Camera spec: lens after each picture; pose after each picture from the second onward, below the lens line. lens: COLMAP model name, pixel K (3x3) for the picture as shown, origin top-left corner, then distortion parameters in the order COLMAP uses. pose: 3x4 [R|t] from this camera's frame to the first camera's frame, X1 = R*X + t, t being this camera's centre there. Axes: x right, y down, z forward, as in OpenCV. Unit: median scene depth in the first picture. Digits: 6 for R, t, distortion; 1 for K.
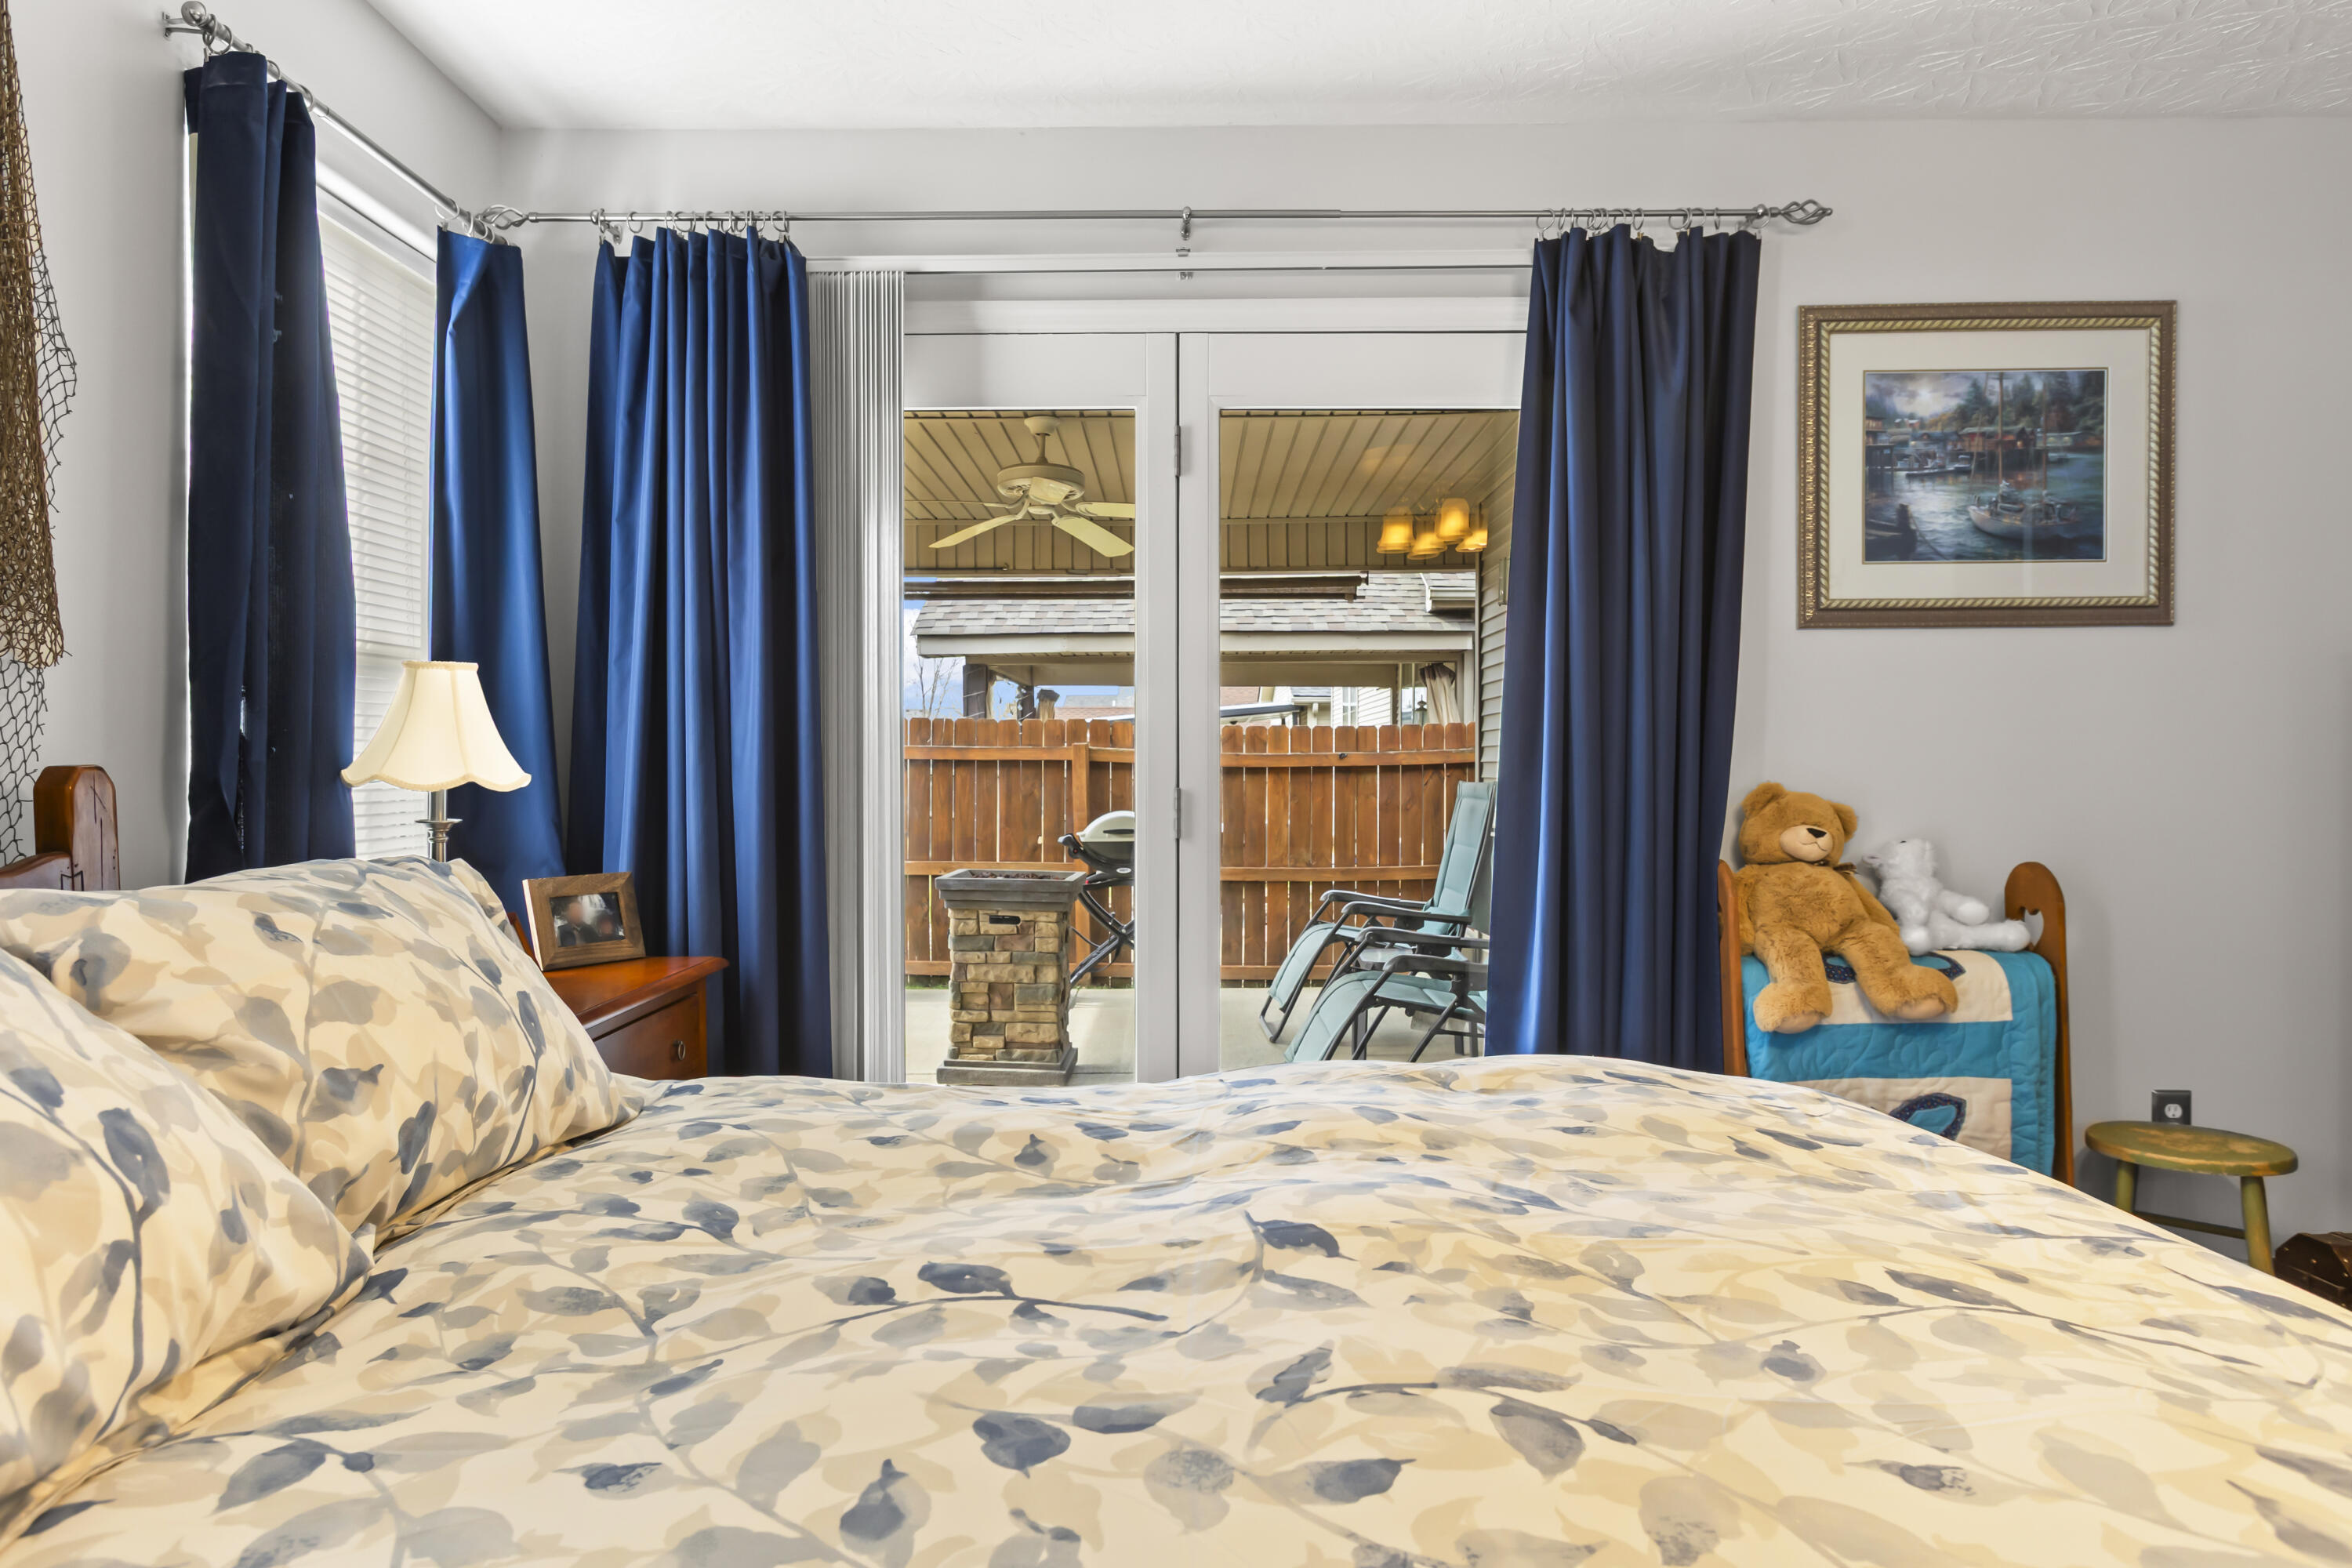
lens RADIAL K [[1416.3, 0, 1163.3], [0, 1416.3, 790.9], [0, 0, 1]] dist [-0.025057, 0.020246]
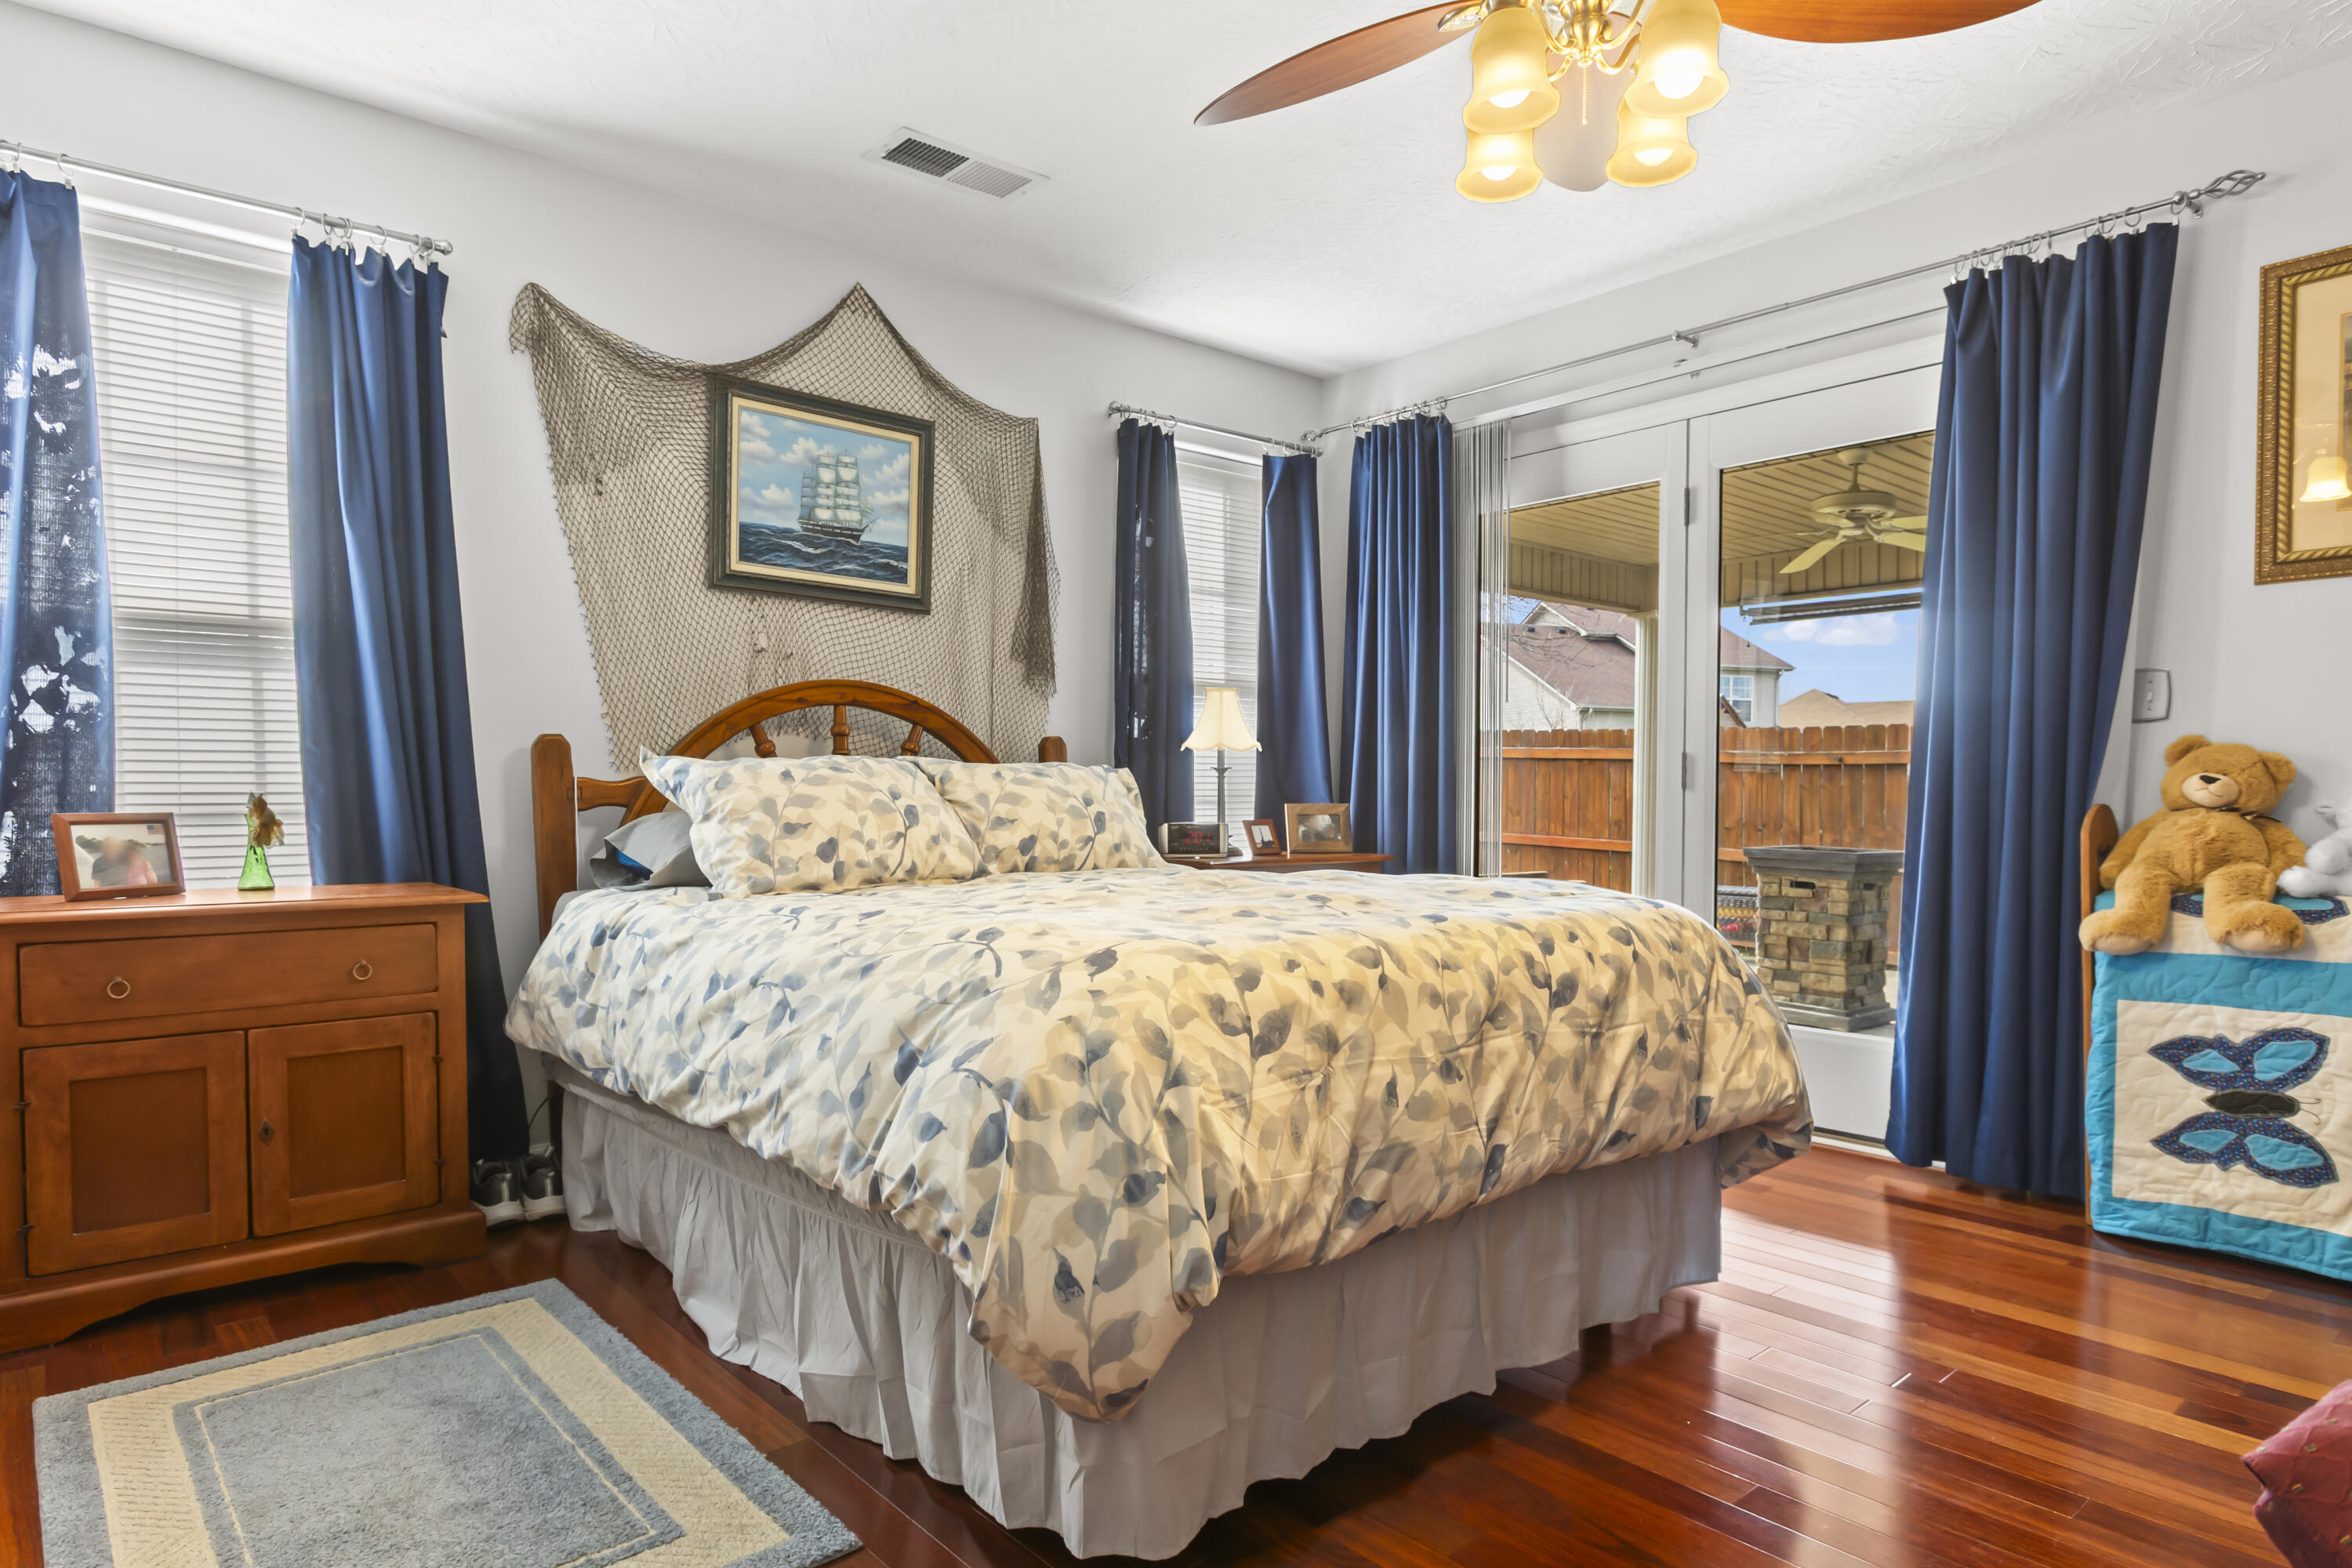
lens RADIAL K [[1352.4, 0, 1175.7], [0, 1352.4, 866.7], [0, 0, 1]] dist [-0.005846, 0.000825]
pose [[0.660175, 0.042422, -0.749913, 0.702886], [-0.014897, 0.998947, 0.043395, 0.062266], [0.750965, -0.017477, 0.660111, -0.254240]]
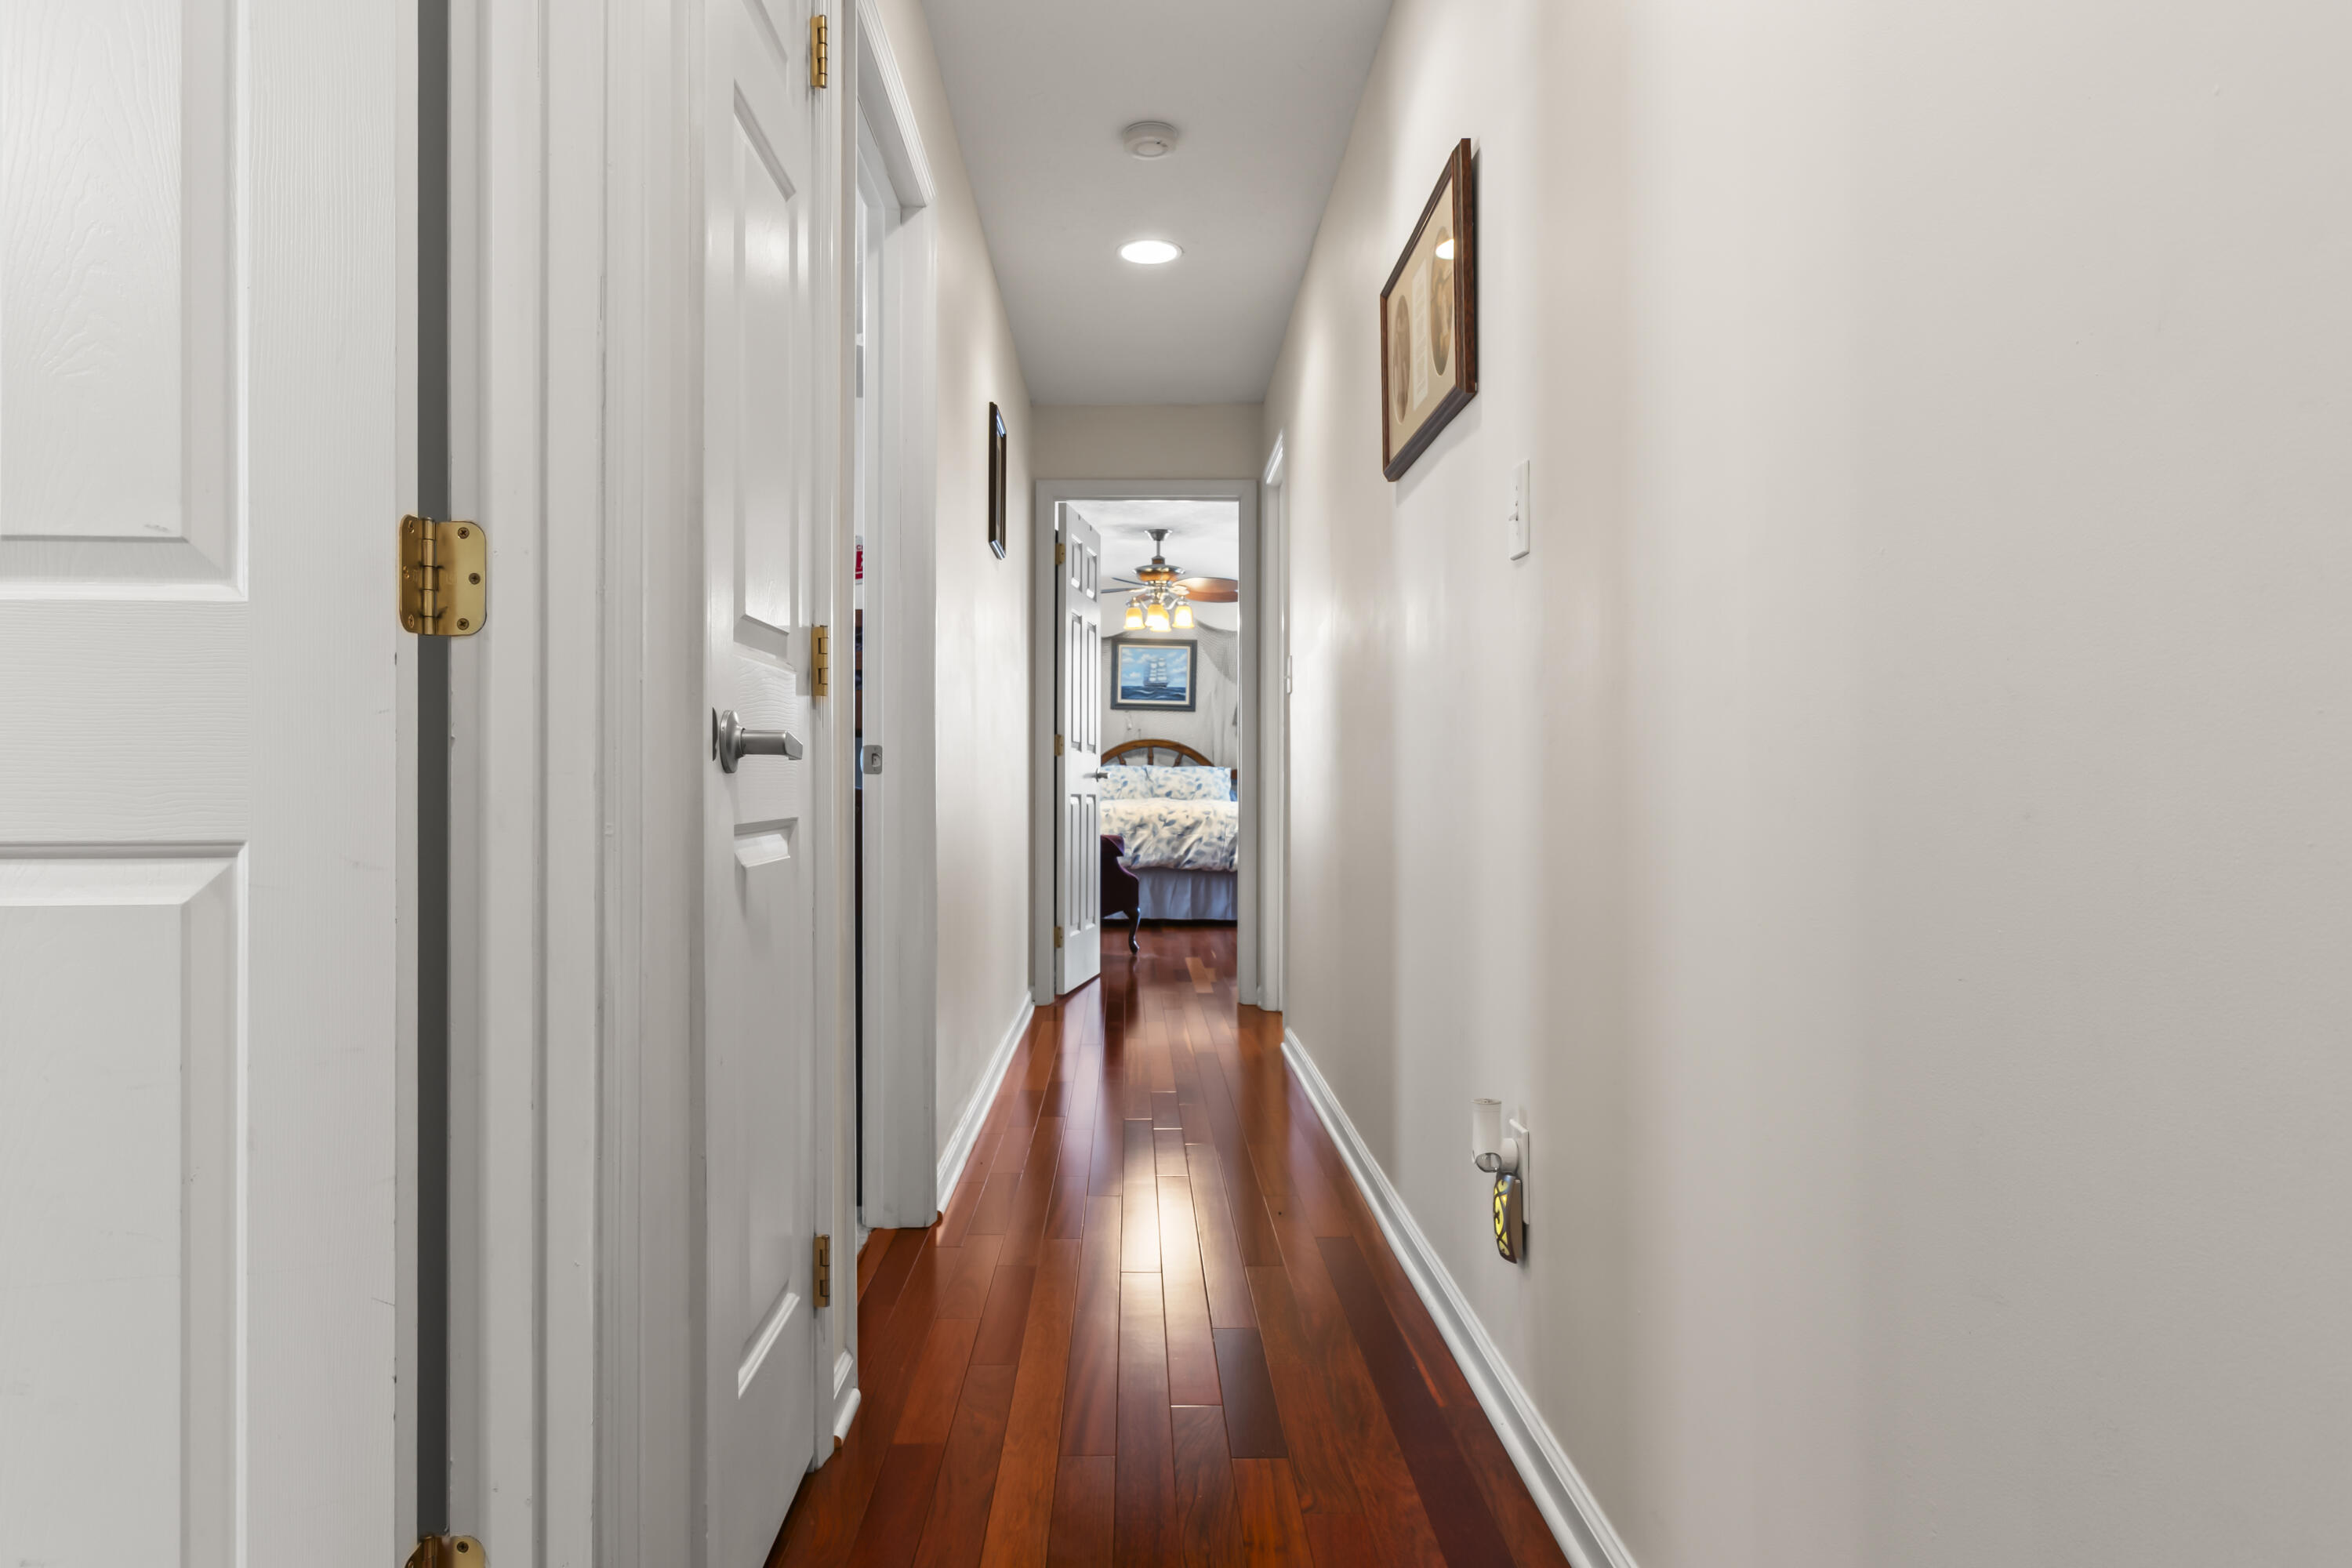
lens RADIAL K [[1602.9, 0, 1176.0], [0, 1602.9, 784.0], [0, 0, 1]] dist [0.000292, -0.000012]
pose [[0.036517, -0.001491, -0.999332, 3.795275], [-0.020553, 0.999786, -0.002243, 0.078620], [0.999122, 0.020621, 0.036478, 0.254134]]
